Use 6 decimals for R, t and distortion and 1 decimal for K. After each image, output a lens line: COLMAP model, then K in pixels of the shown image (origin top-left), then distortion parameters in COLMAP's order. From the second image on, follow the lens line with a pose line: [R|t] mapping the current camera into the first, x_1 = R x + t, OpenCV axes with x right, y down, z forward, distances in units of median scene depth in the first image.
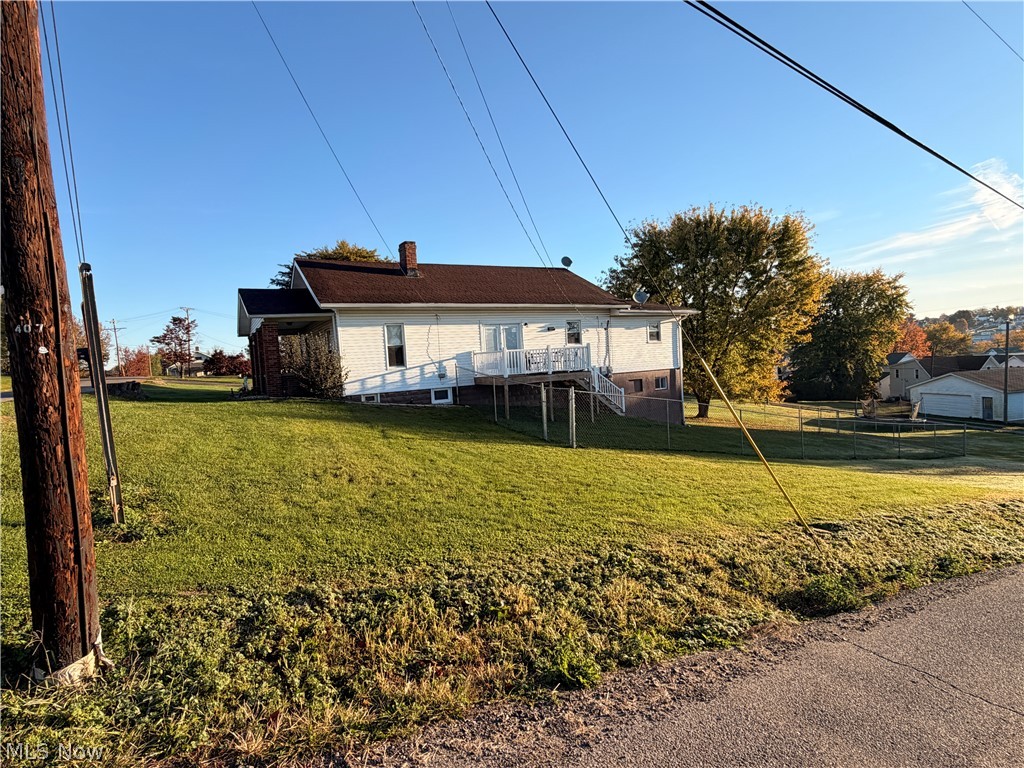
lens RADIAL K [[535.4, 0, 508.5], [0, 535.4, 384.0], [0, 0, 1]] dist [0.003463, -0.000126]
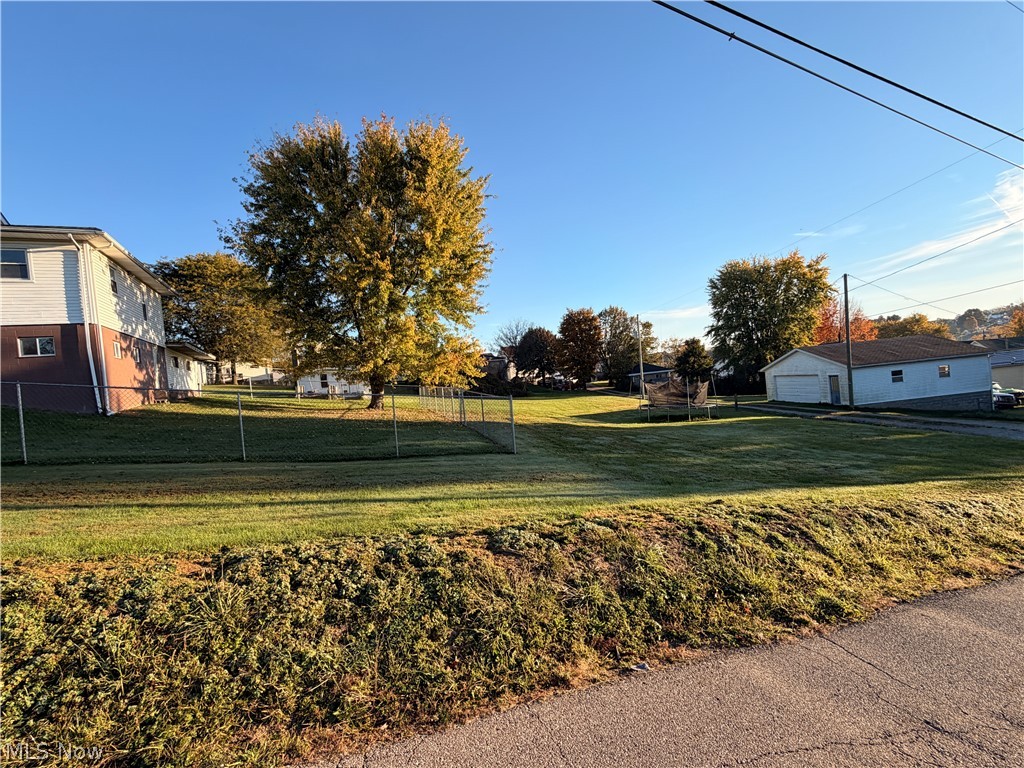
lens RADIAL K [[458.9, 0, 515.9], [0, 458.9, 380.3], [0, 0, 1]] dist [0.000889, -0.001202]
pose [[0.993899, -0.032982, -0.105246, 1.056887], [0.029365, 0.998930, -0.035739, 0.086851], [0.106312, 0.032431, 0.993804, 0.611787]]
